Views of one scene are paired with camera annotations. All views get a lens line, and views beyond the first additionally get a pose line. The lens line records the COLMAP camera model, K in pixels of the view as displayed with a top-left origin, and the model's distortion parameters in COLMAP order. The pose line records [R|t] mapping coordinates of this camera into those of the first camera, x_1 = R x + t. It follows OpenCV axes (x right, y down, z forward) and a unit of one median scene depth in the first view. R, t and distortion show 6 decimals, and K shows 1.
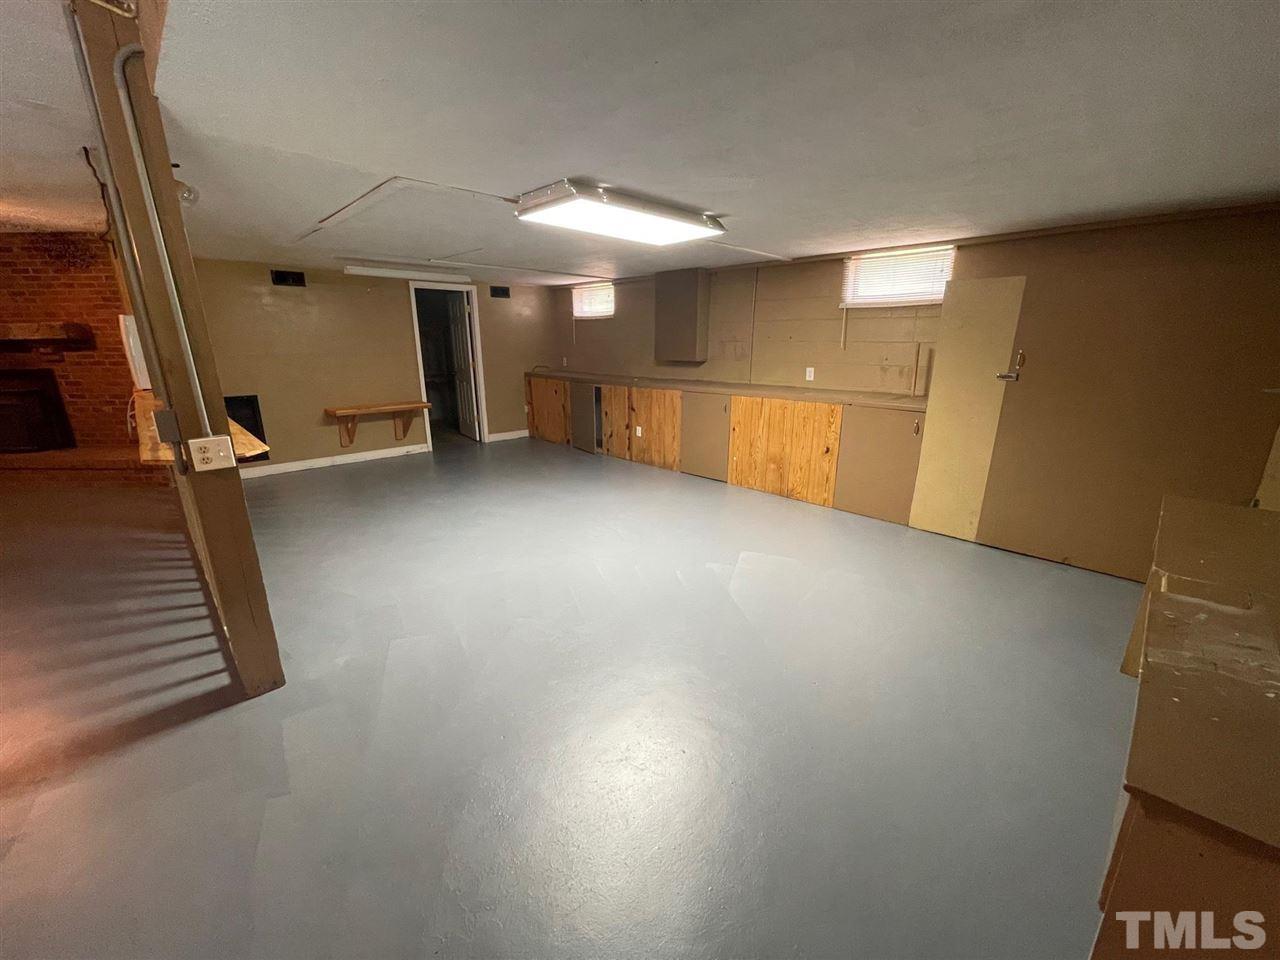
lens RADIAL K [[515.8, 0, 640.0], [0, 515.8, 480.0], [0, 0, 1]] dist [0.000568, 0.000582]
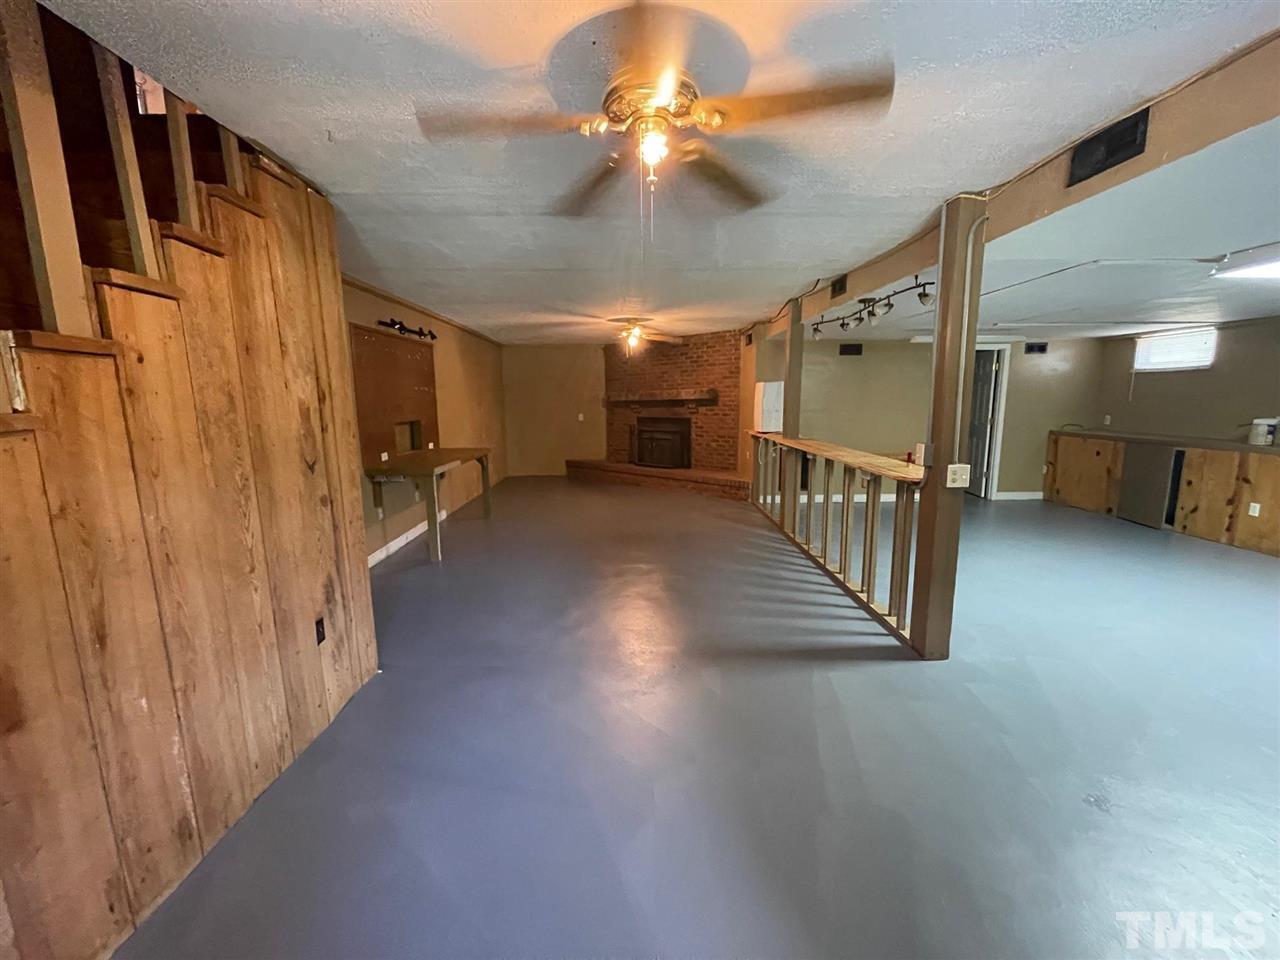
lens RADIAL K [[515.8, 0, 640.0], [0, 515.8, 480.0], [0, 0, 1]] dist [0.000568, 0.000582]
pose [[0.730800, 0.099966, -0.675232, -0.152833], [-0.171259, 0.984429, -0.039611, 0.049994], [0.660758, 0.144587, 0.736541, -0.188112]]
